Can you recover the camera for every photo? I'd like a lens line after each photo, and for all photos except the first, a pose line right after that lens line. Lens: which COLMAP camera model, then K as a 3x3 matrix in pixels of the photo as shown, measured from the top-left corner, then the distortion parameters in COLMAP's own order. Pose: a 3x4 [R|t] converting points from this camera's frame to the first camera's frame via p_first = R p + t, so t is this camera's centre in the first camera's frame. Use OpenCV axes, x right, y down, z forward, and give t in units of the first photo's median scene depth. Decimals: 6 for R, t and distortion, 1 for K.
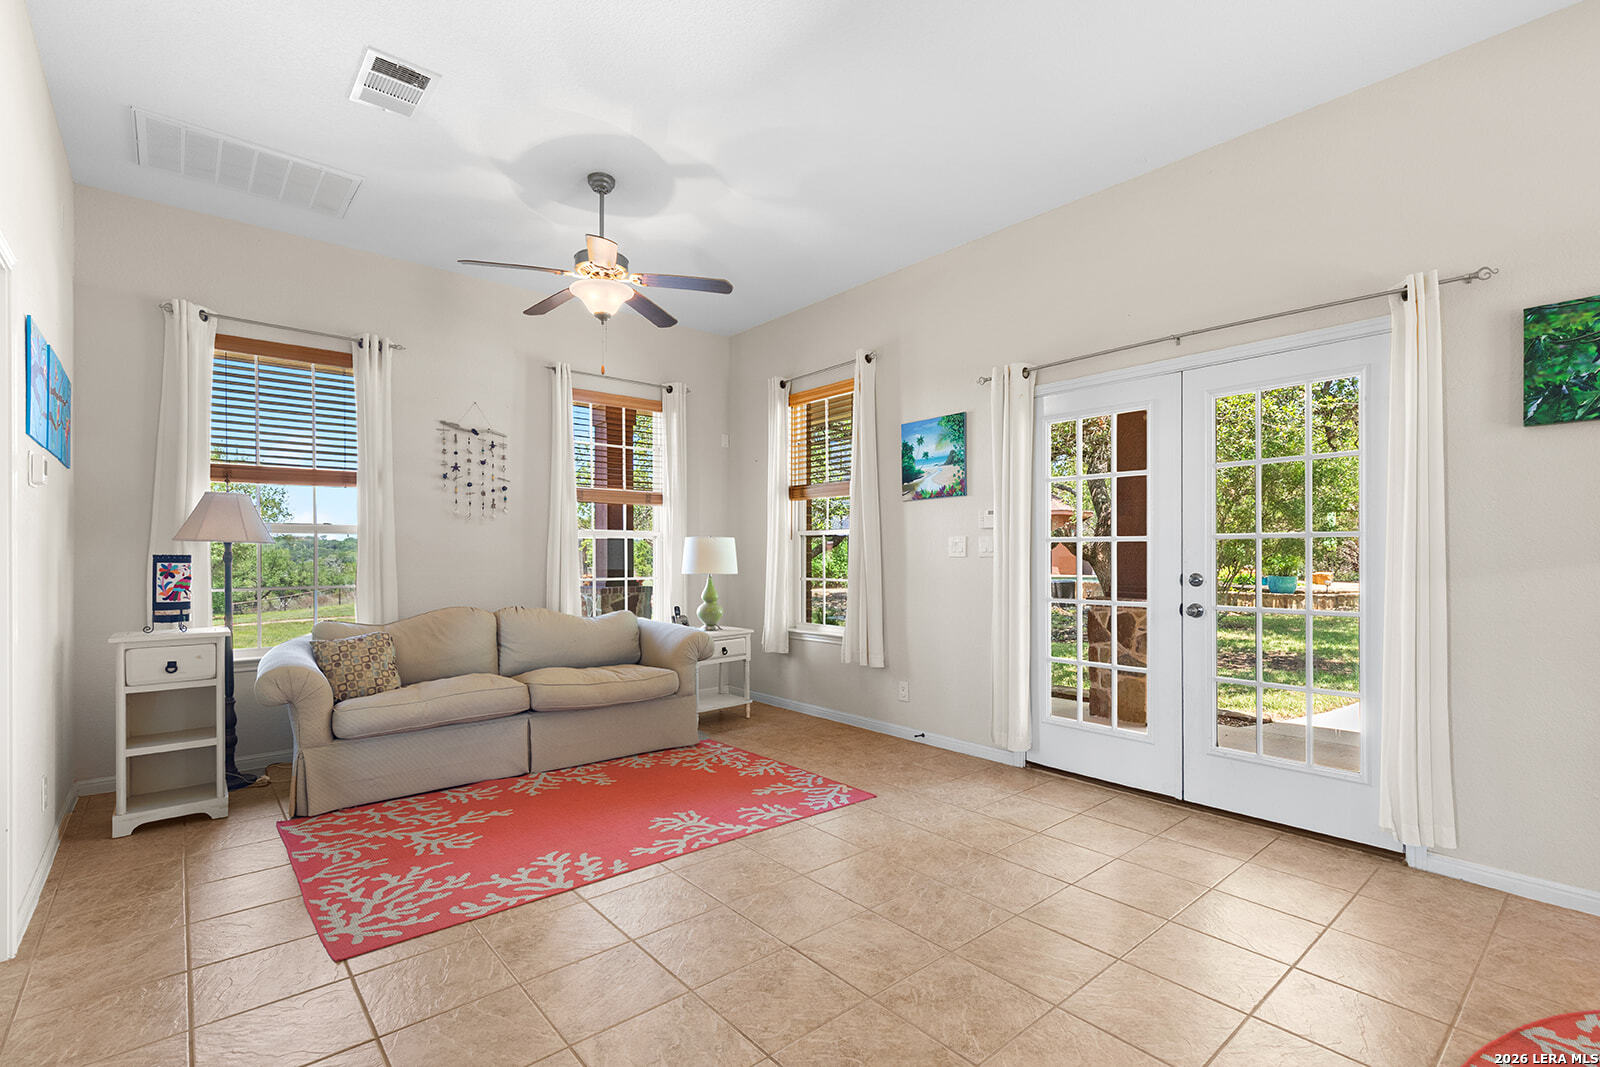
lens RADIAL K [[730.7, 0, 806.7], [0, 730.7, 558.8], [0, 0, 1]] dist [0.003546, 0.000086]
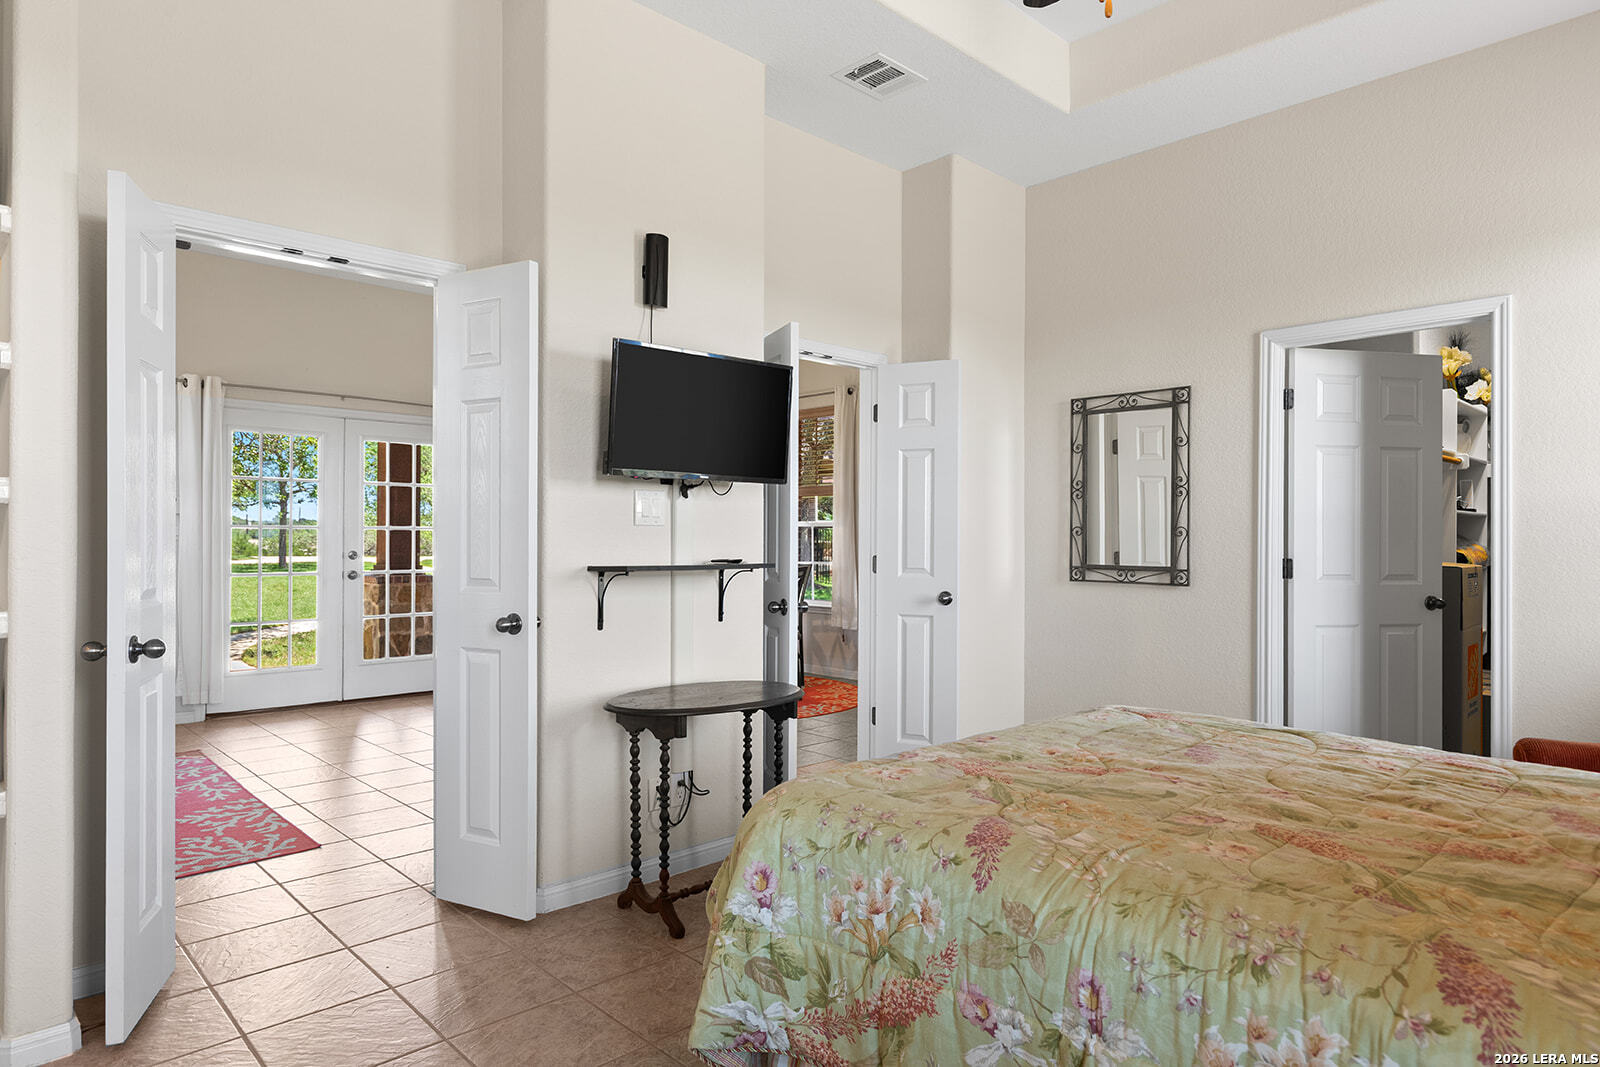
lens RADIAL K [[944.3, 0, 804.7], [0, 944.3, 535.1], [0, 0, 1]] dist [0.000739, 0.000284]
pose [[-0.041156, 0.004708, 0.999142, -1.897173], [0.001280, 0.999988, -0.004659, -0.004099], [-0.999152, 0.001087, -0.041161, 0.154491]]
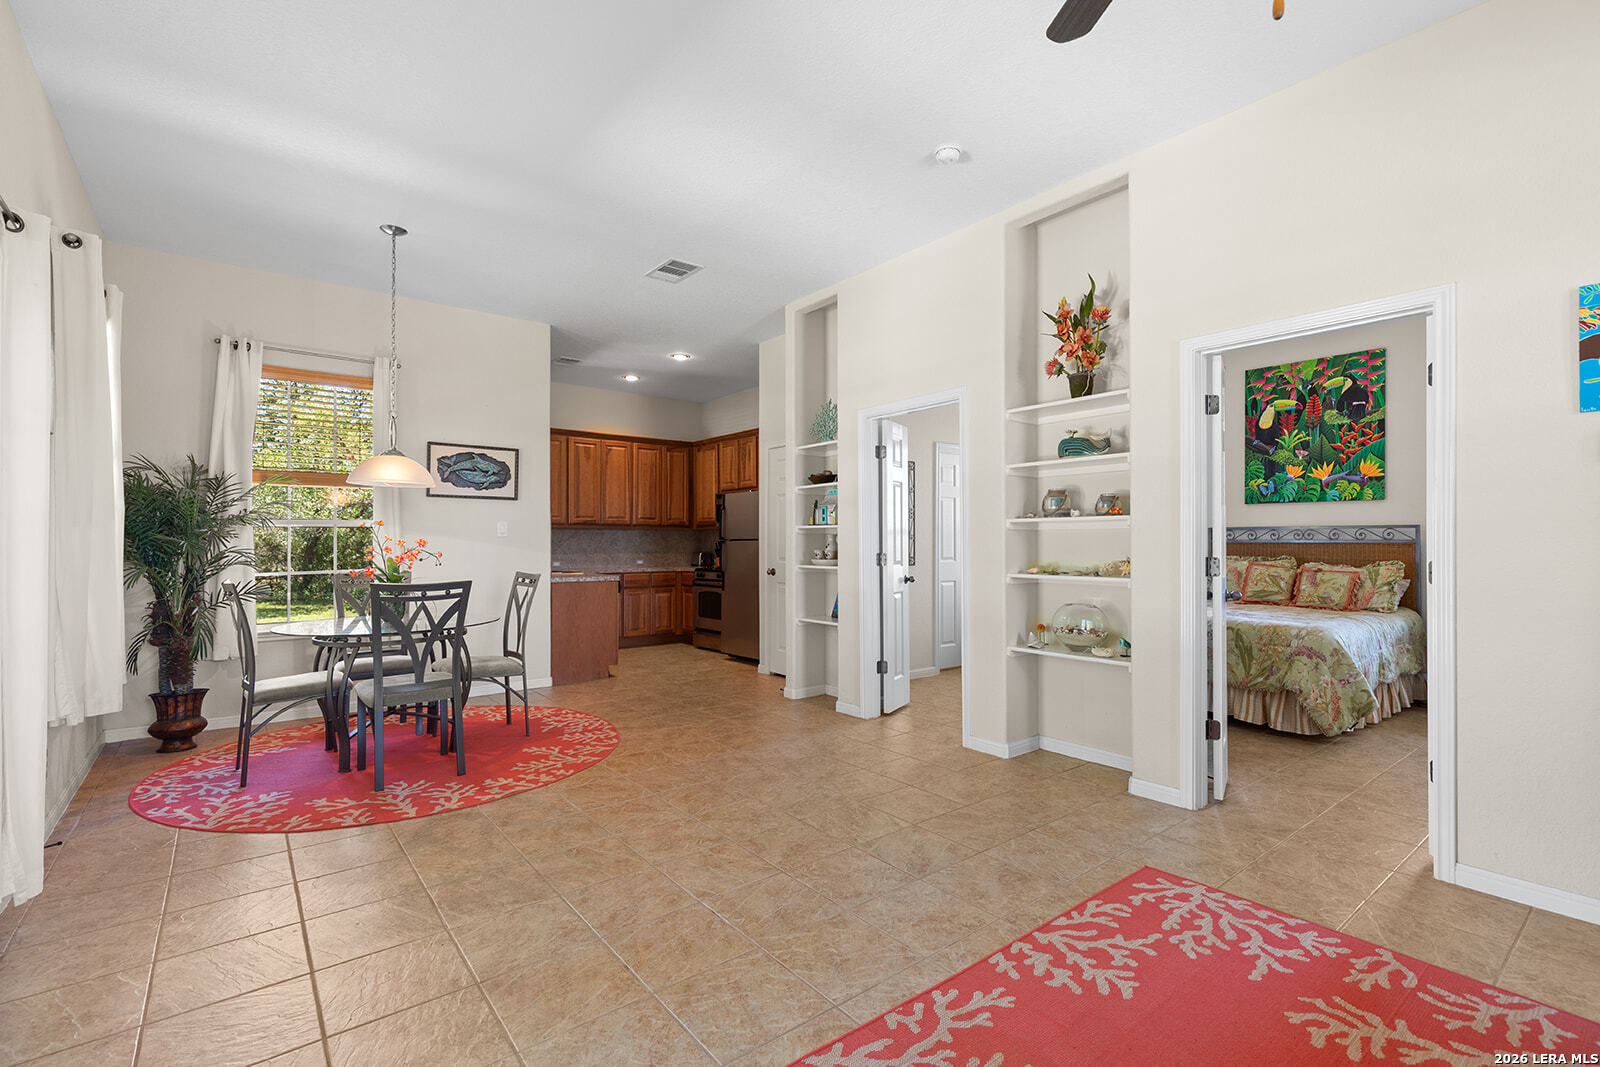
lens RADIAL K [[730.7, 0, 803.2], [0, 730.7, 536.5], [0, 0, 1]] dist [0.003546, 0.000086]
pose [[-0.998968, 0.006004, 0.045016, -0.093381], [0.005857, 0.999977, -0.003393, -0.009847], [-0.045035, -0.003126, -0.998981, 1.805688]]
